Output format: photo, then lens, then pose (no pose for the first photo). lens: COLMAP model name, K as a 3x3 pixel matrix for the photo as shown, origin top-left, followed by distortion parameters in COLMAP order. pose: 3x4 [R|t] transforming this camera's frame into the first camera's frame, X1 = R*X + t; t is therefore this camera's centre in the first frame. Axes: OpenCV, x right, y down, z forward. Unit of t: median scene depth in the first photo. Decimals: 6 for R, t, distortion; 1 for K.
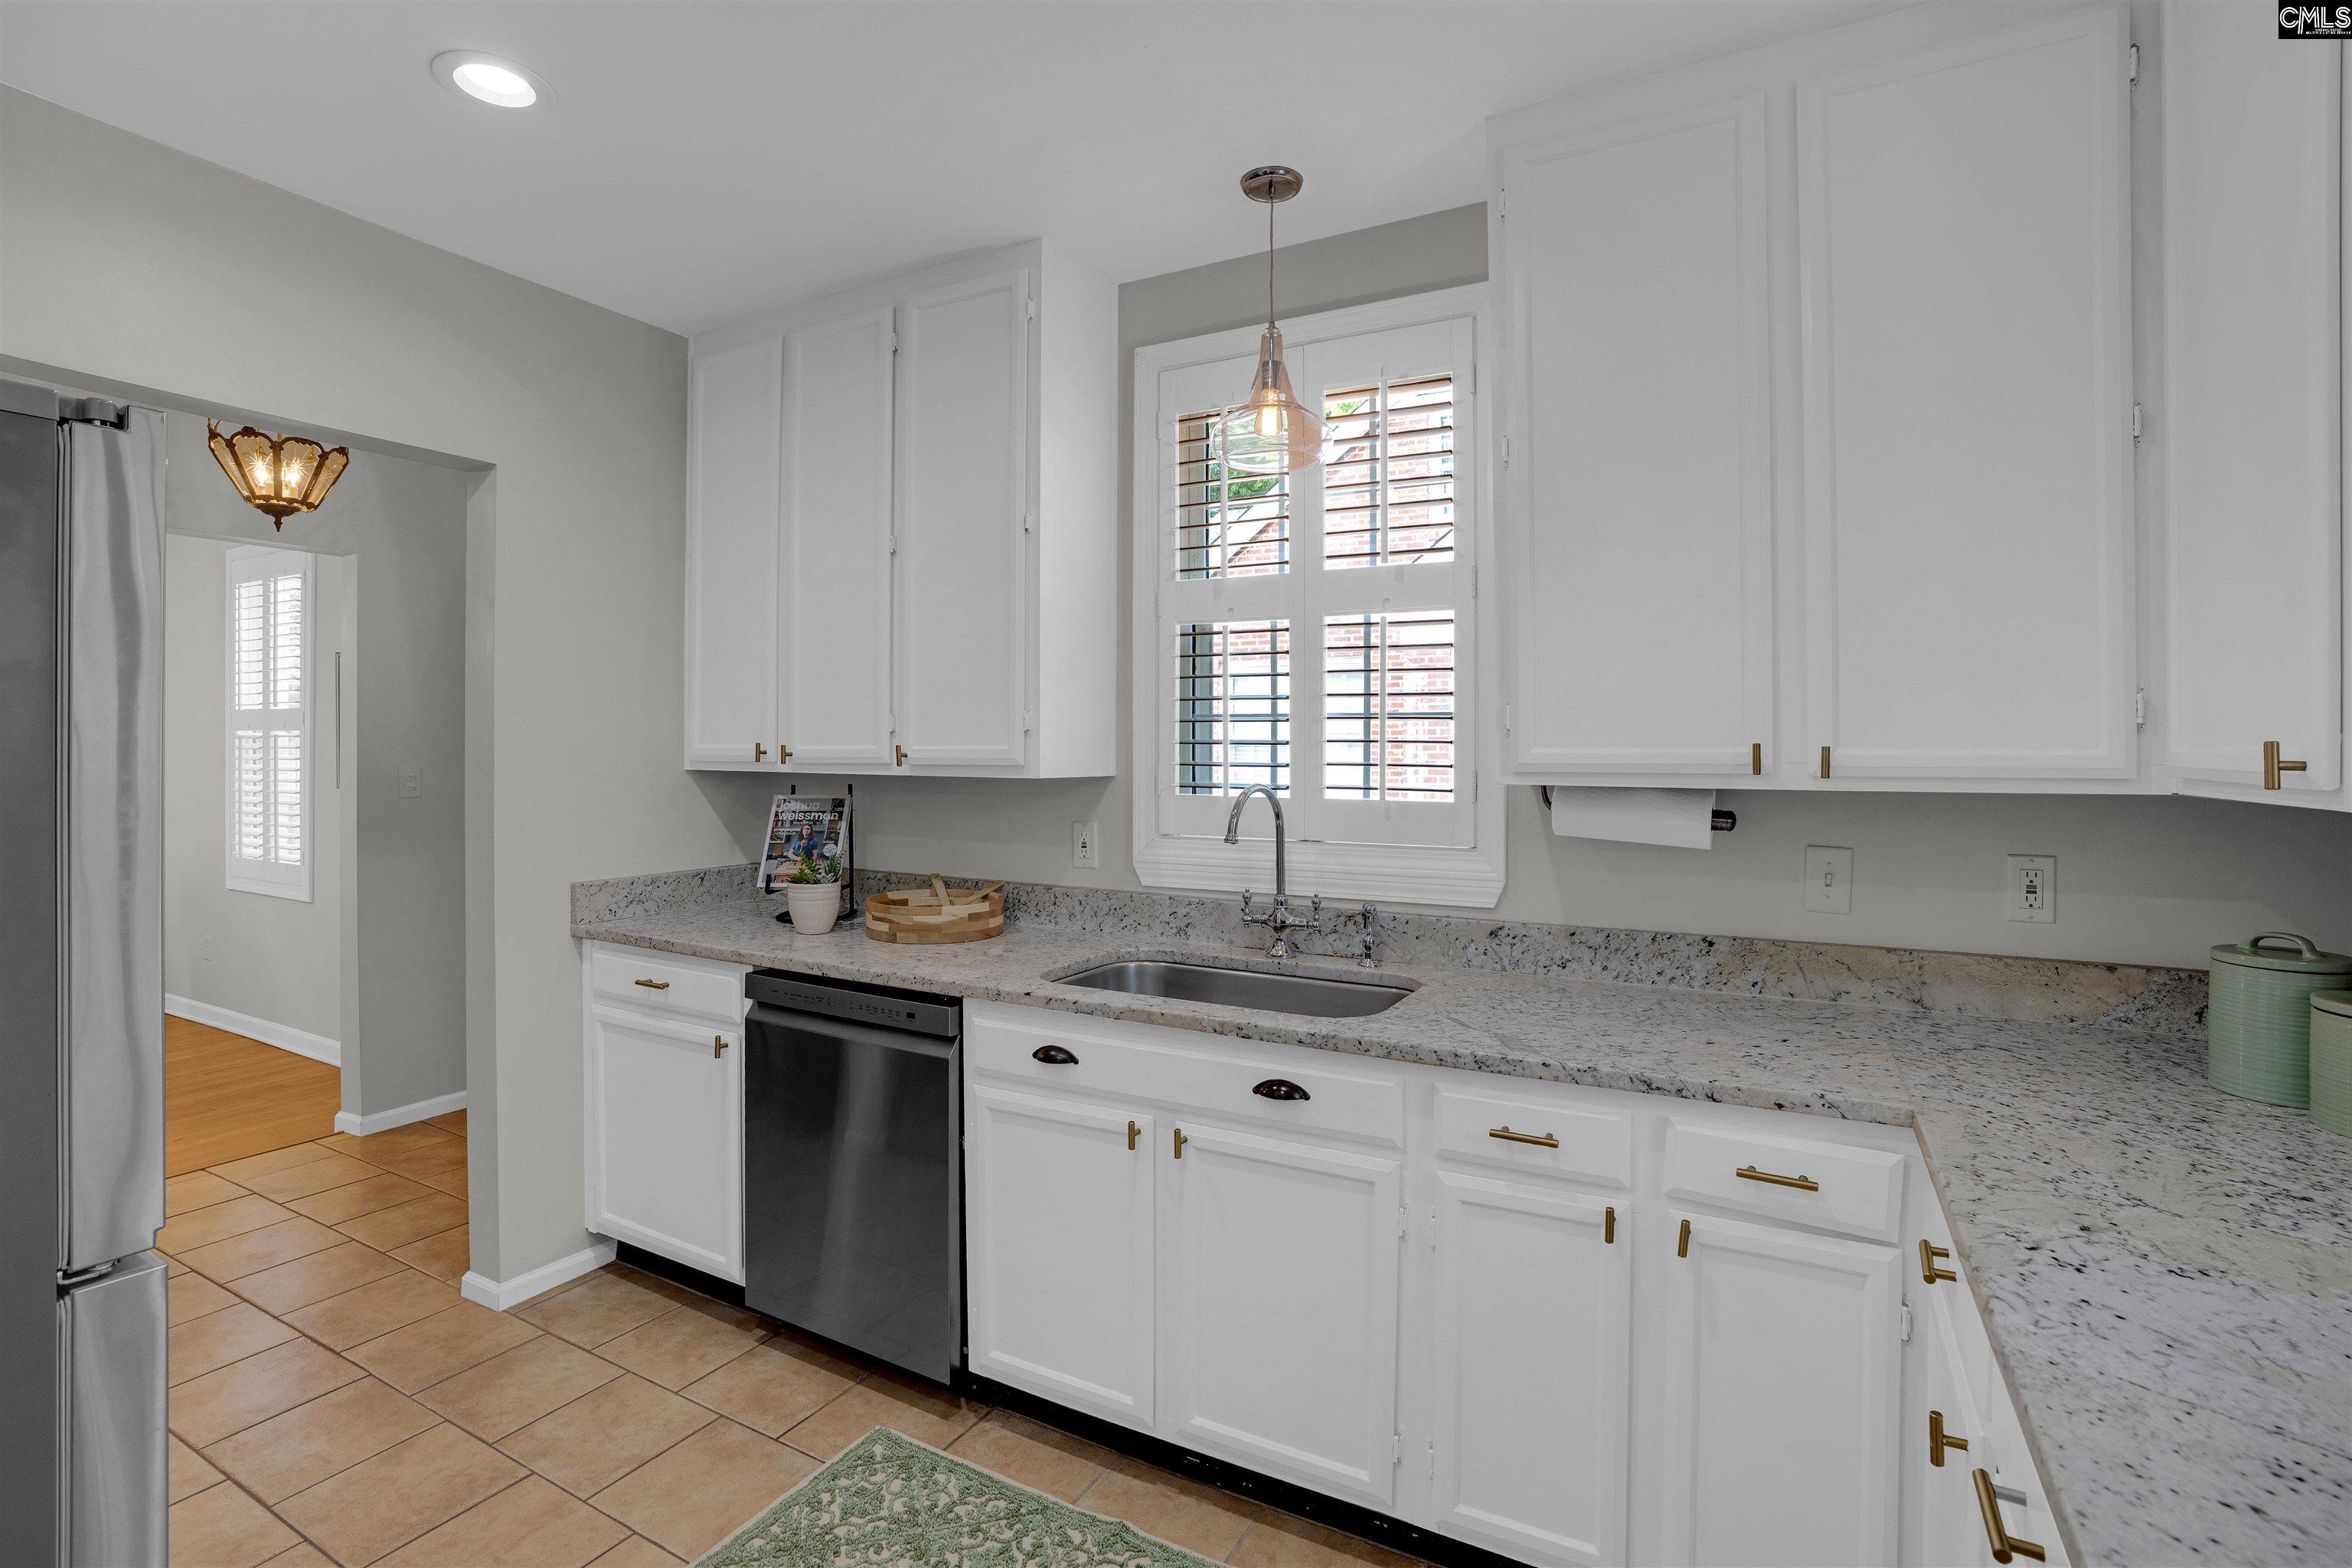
lens RADIAL K [[1121.2, 0, 1175.9], [0, 1121.2, 746.1], [0, 0, 1]] dist [-0.000520, -0.000081]
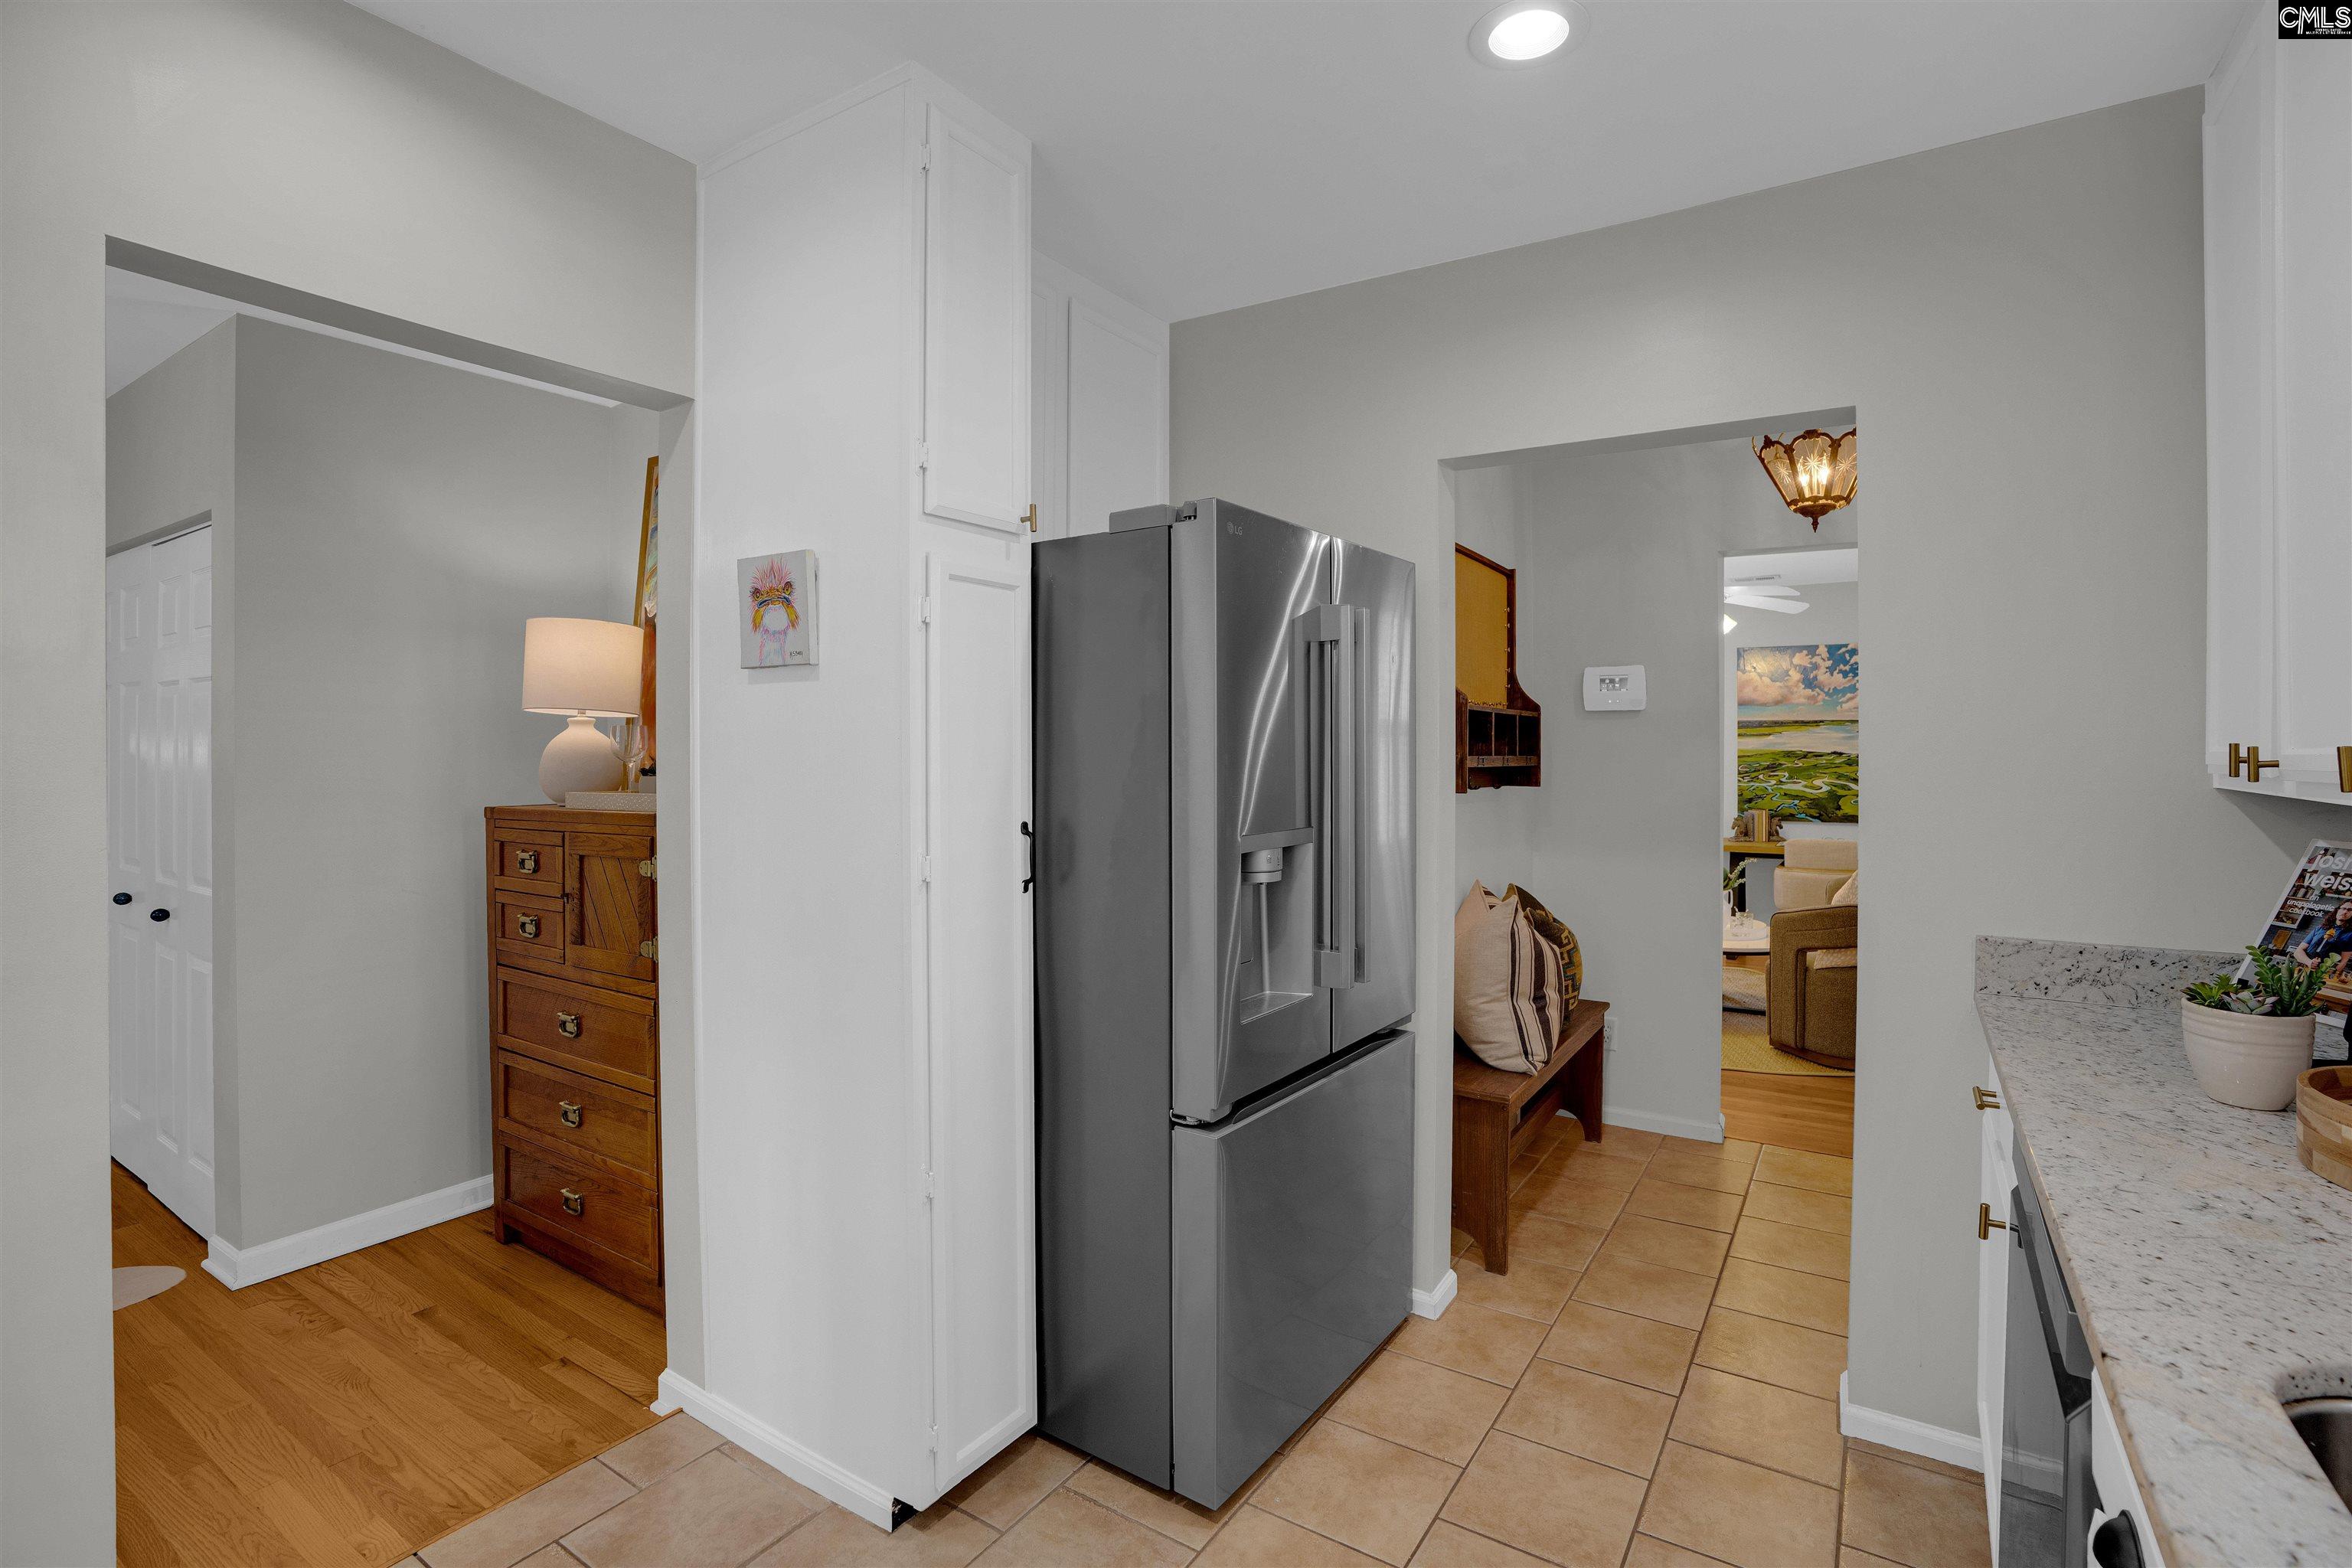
lens RADIAL K [[1113.9, 0, 1208.1], [0, 1113.9, 755.1], [0, 0, 1]] dist [-0.003983, -0.000670]
pose [[-0.045079, 0.004959, -0.998971, 0.205700], [-0.001755, 0.999986, 0.005044, 0.001346], [0.998982, 0.001981, -0.045070, 0.507885]]
